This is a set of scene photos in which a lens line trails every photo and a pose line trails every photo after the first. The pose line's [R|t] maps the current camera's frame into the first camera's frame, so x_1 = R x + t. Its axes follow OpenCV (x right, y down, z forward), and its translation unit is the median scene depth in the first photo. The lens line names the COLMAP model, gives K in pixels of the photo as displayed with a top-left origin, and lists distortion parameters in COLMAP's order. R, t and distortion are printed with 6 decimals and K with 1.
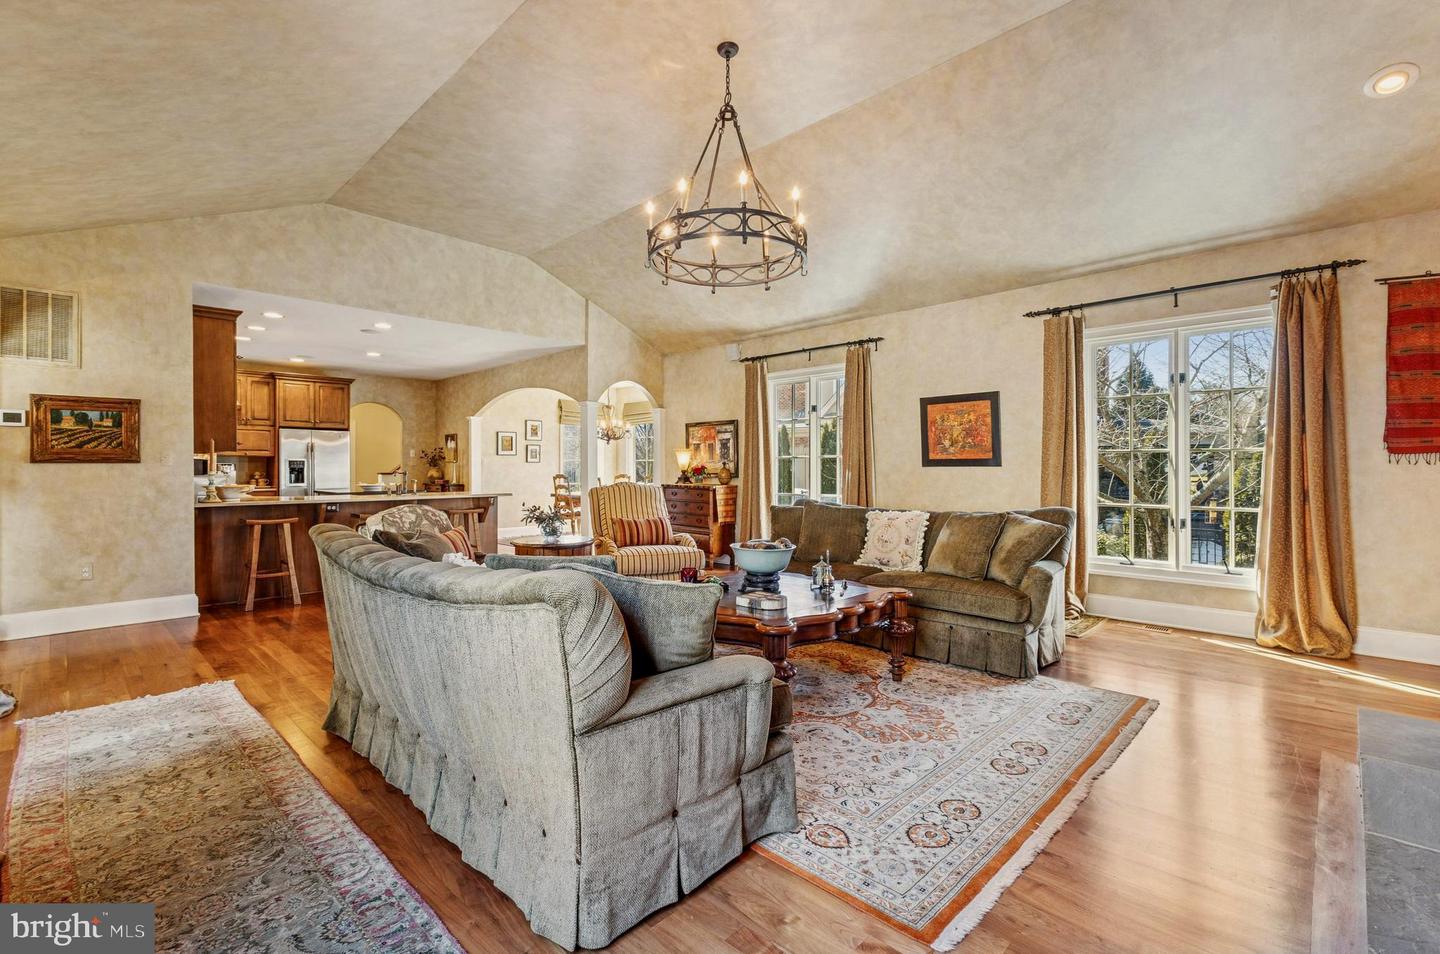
lens RADIAL K [[637.0, 0, 698.8], [0, 637.0, 471.6], [0, 0, 1]] dist [0.003976, 0.001673]
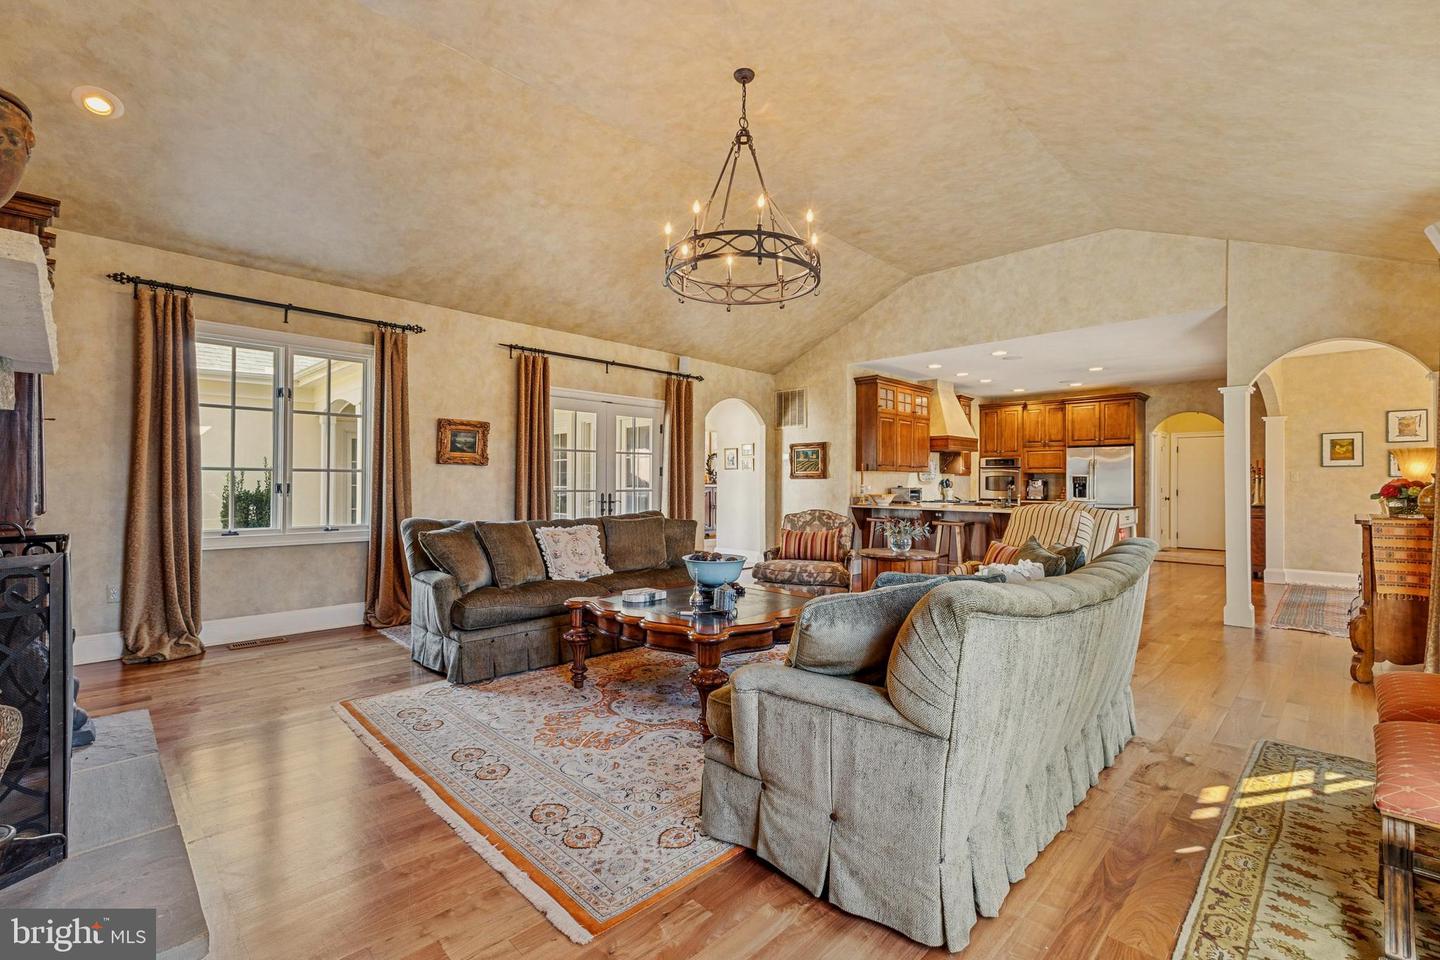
lens RADIAL K [[637.0, 0, 730.7], [0, 637.0, 475.5], [0, 0, 1]] dist [0.003976, 0.001673]
pose [[0.014014, -0.010168, -0.999850, 0.433751], [-0.011653, 0.999879, -0.010332, -0.001783], [0.999834, 0.011796, 0.013894, 0.390543]]
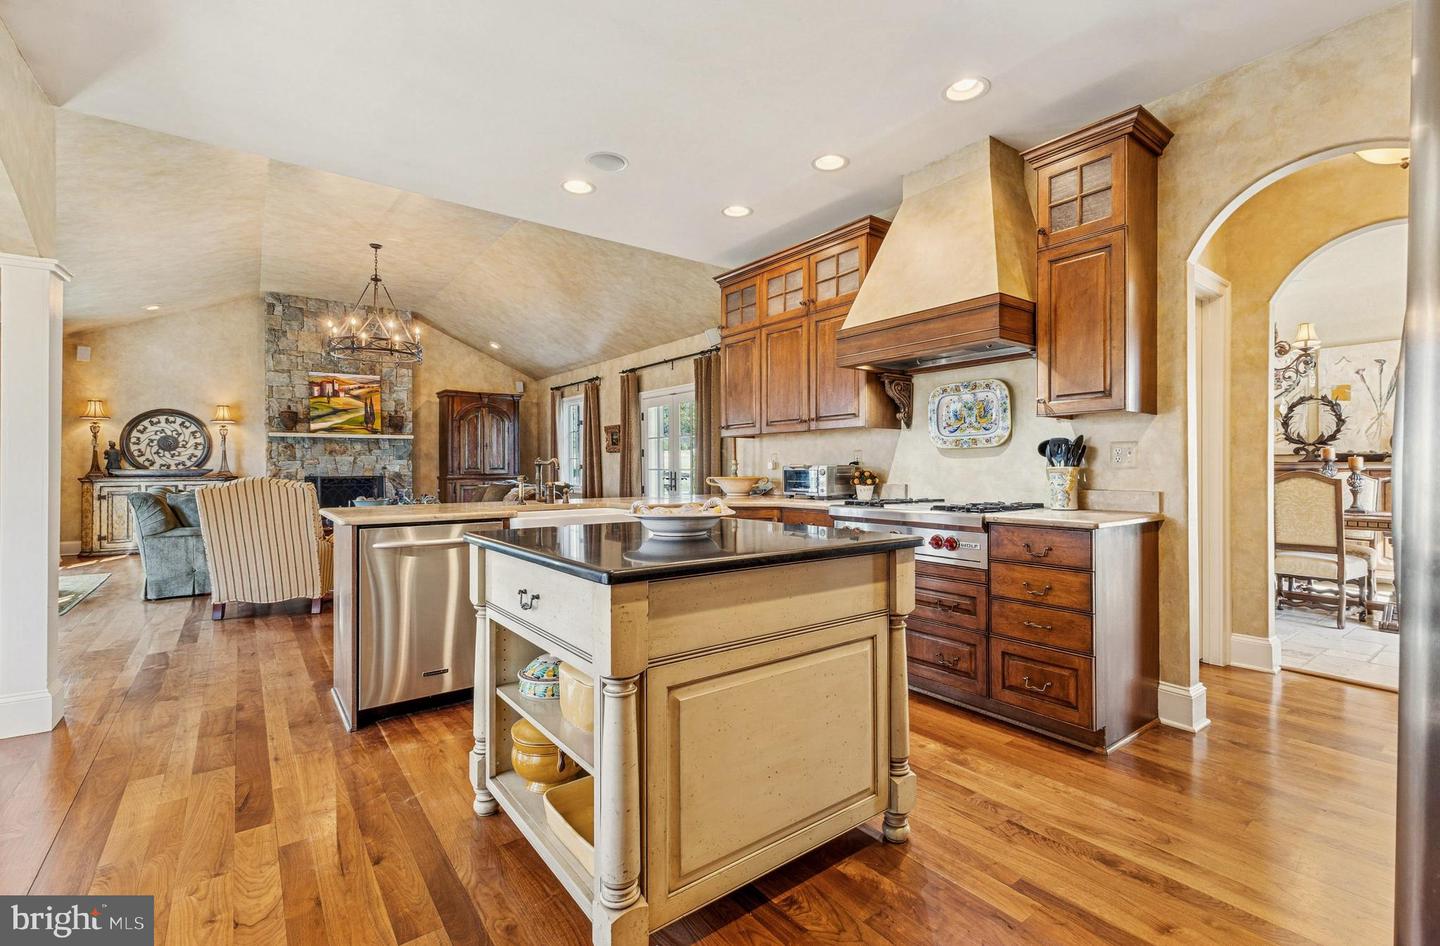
lens RADIAL K [[637.1, 0, 734.3], [0, 637.1, 467.3], [0, 0, 1]] dist [0.012604, -0.001771]
pose [[-0.991122, 0.004623, 0.132876, -0.510398], [0.005756, 0.999950, 0.008144, 0.000879], [-0.132832, 0.008836, -0.991099, 1.115792]]
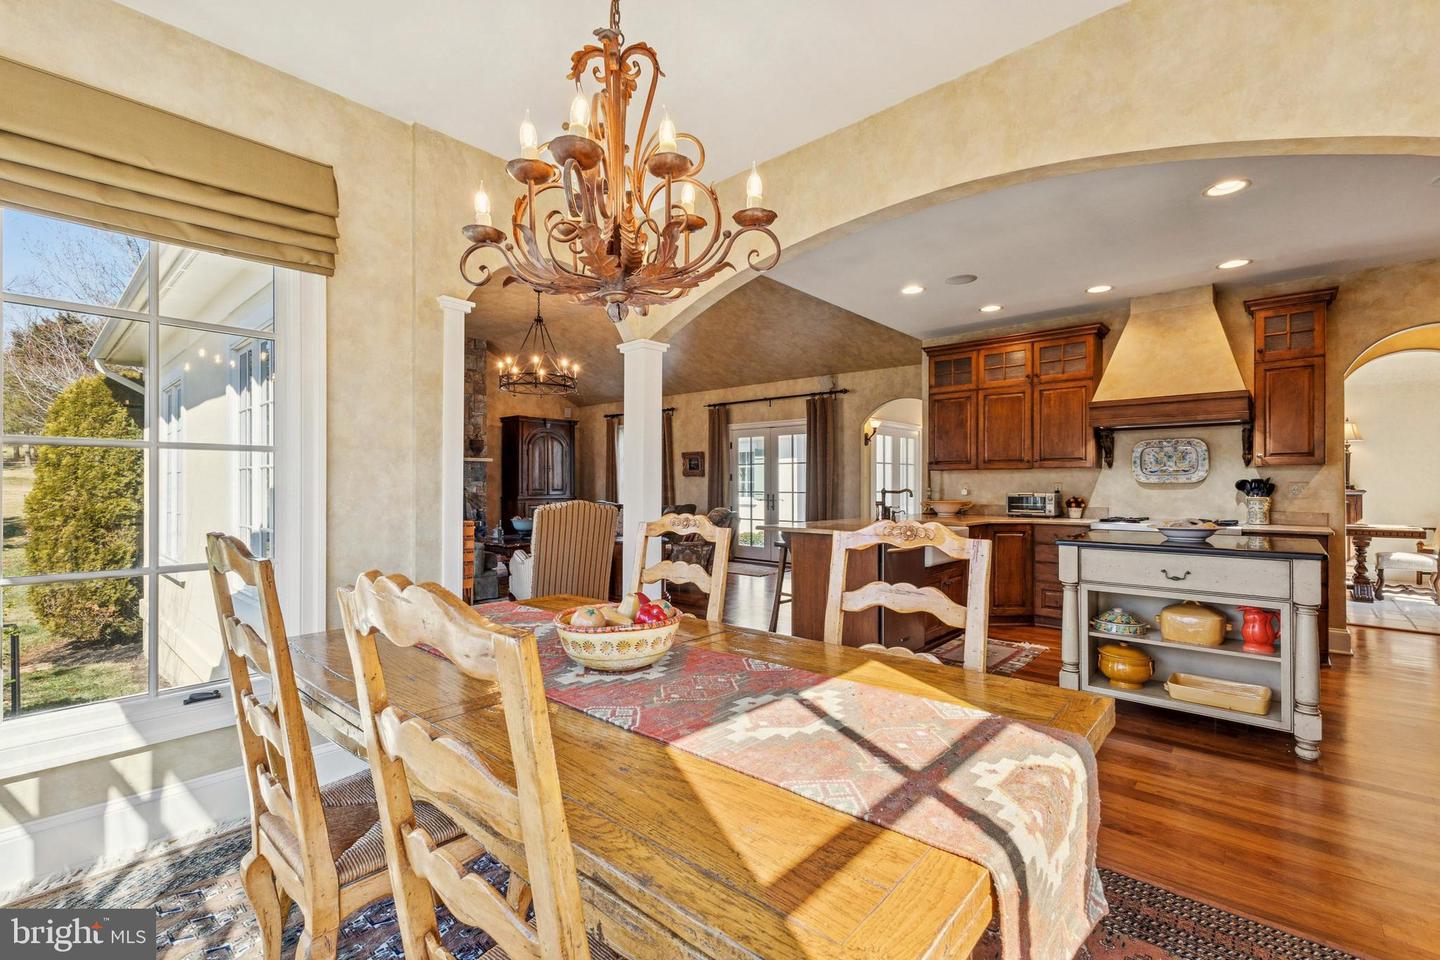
lens RADIAL K [[627.7, 0, 712.4], [0, 627.7, 484.1], [0, 0, 1]] dist [0.013821, -0.004761]
pose [[-0.998966, 0.000019, -0.045468, -0.171129], [-0.000316, 0.999973, 0.007367, -0.009682], [0.045467, 0.007373, -0.998939, 1.260173]]
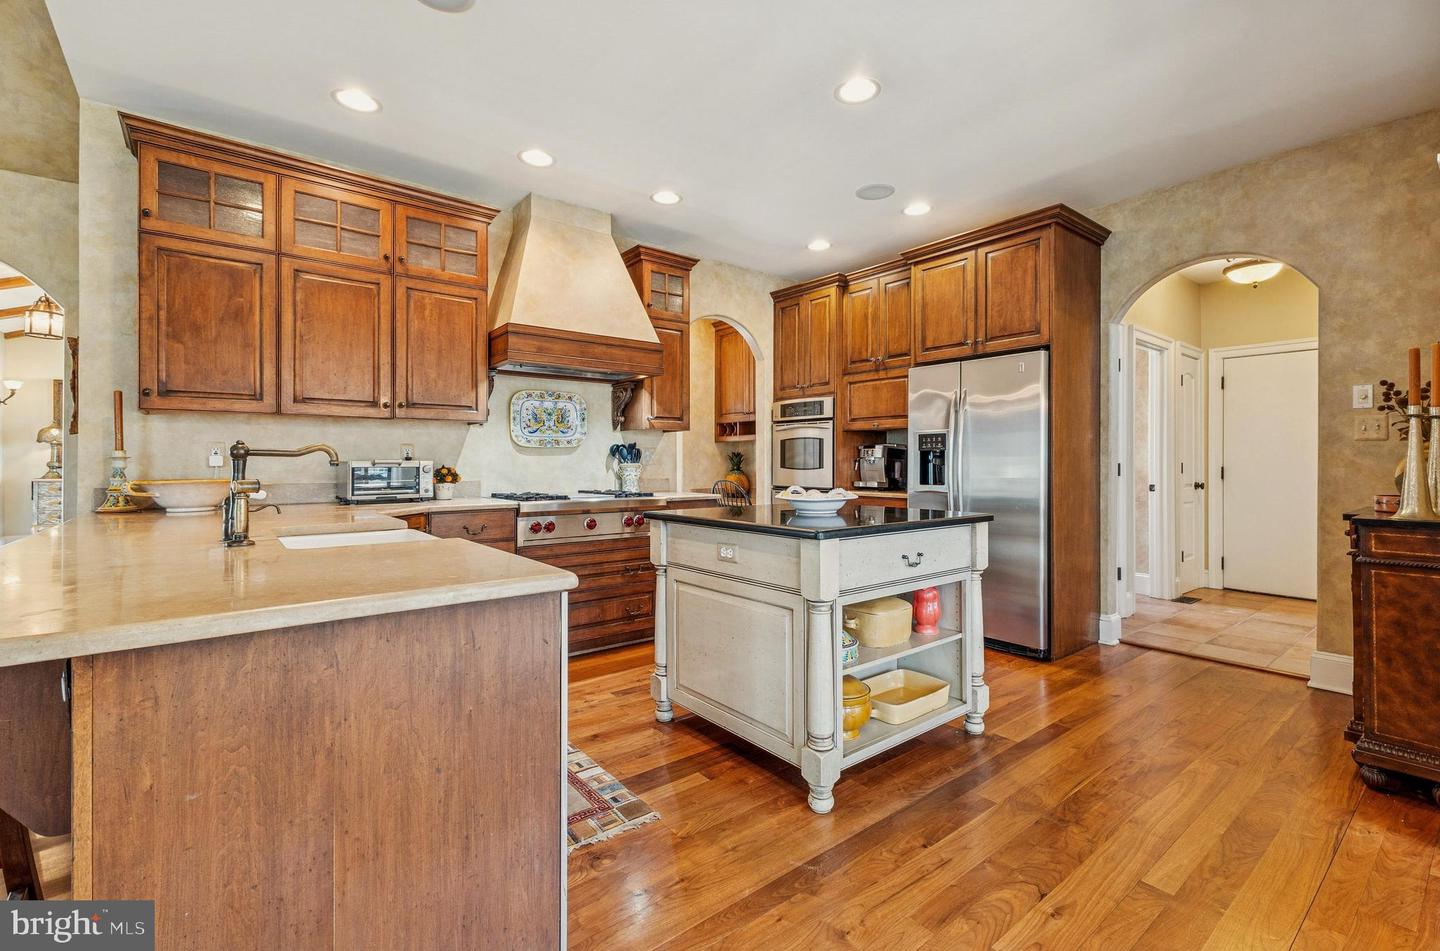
lens RADIAL K [[637.1, 0, 741.7], [0, 637.1, 458.4], [0, 0, 1]] dist [0.012604, -0.001771]
pose [[-0.099989, -0.005556, -0.994973, -0.170863], [-0.006779, 0.999965, -0.004903, 0.002198], [0.994965, 0.006255, -0.100023, 0.901306]]
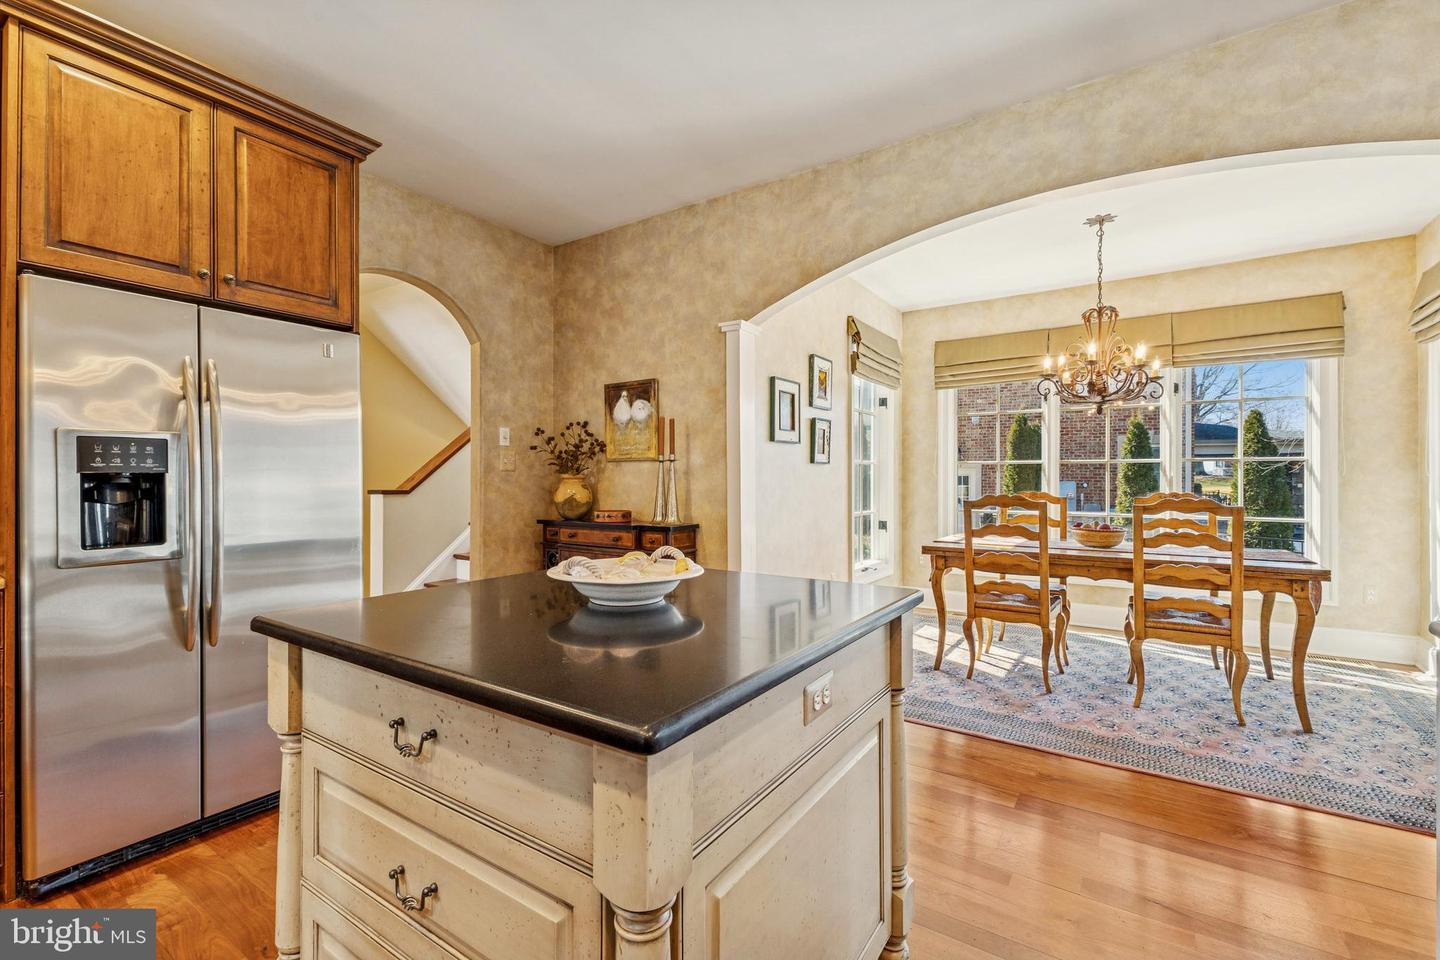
lens RADIAL K [[627.7, 0, 711.1], [0, 627.7, 477.3], [0, 0, 1]] dist [0.013821, -0.004761]
pose [[0.984319, 0.002267, 0.176384, -0.471776], [-0.000965, 0.999972, -0.007469, -0.003706], [-0.176396, 0.007182, 0.984293, 0.753985]]
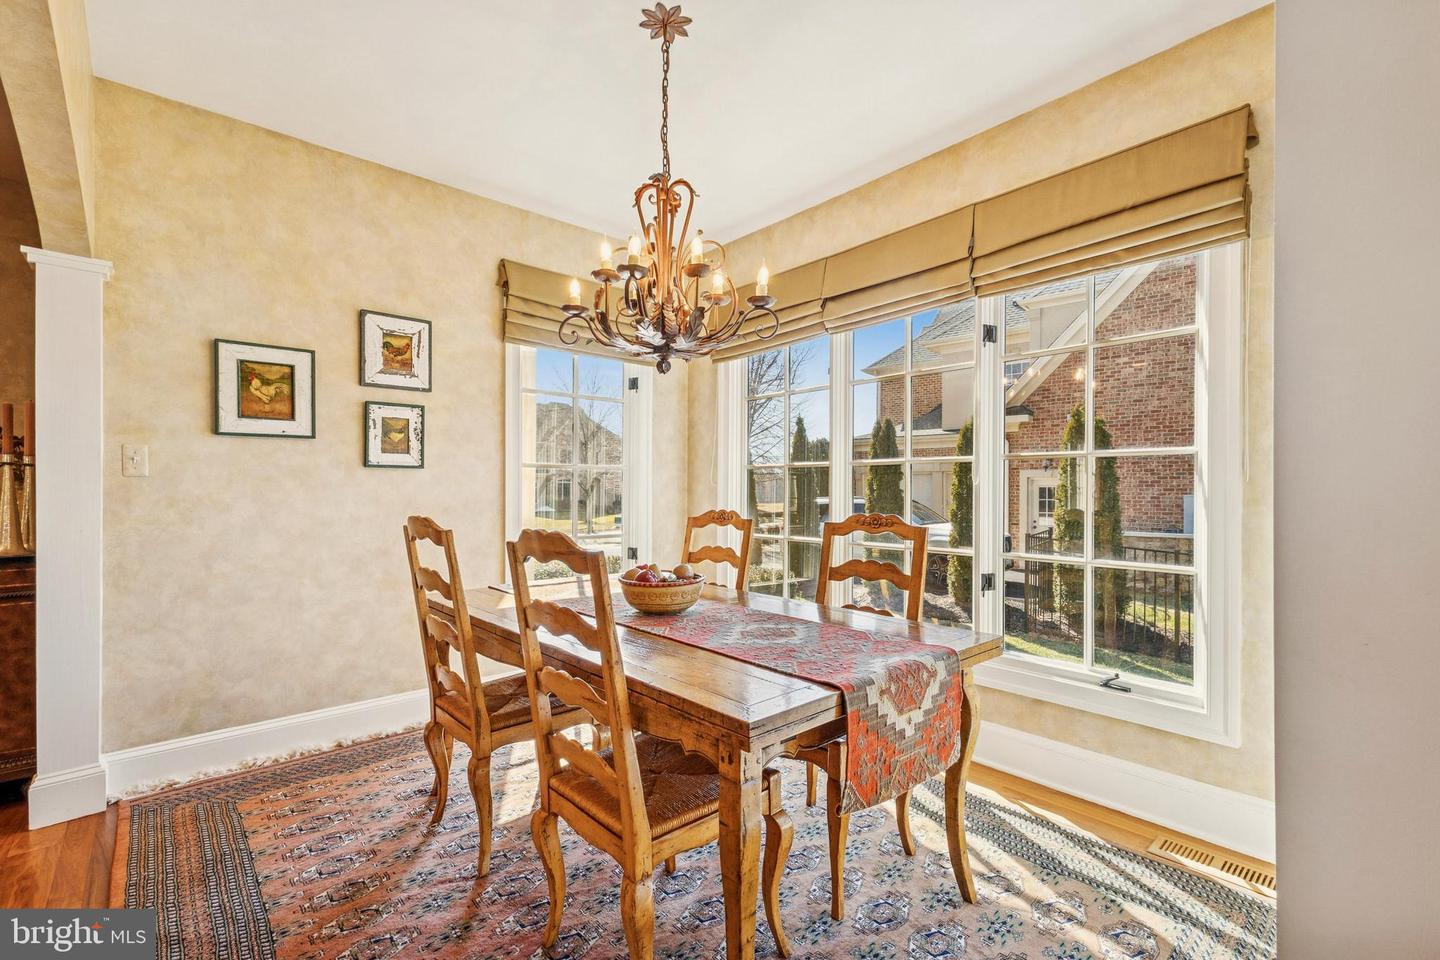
lens RADIAL K [[627.7, 0, 709.7], [0, 627.7, 490.6], [0, 0, 1]] dist [0.013821, -0.004761]
pose [[0.997412, 0.001925, -0.071870, -0.124461], [-0.002280, 0.999986, -0.004866, -0.004081], [0.071859, 0.005017, 0.997402, 0.883925]]
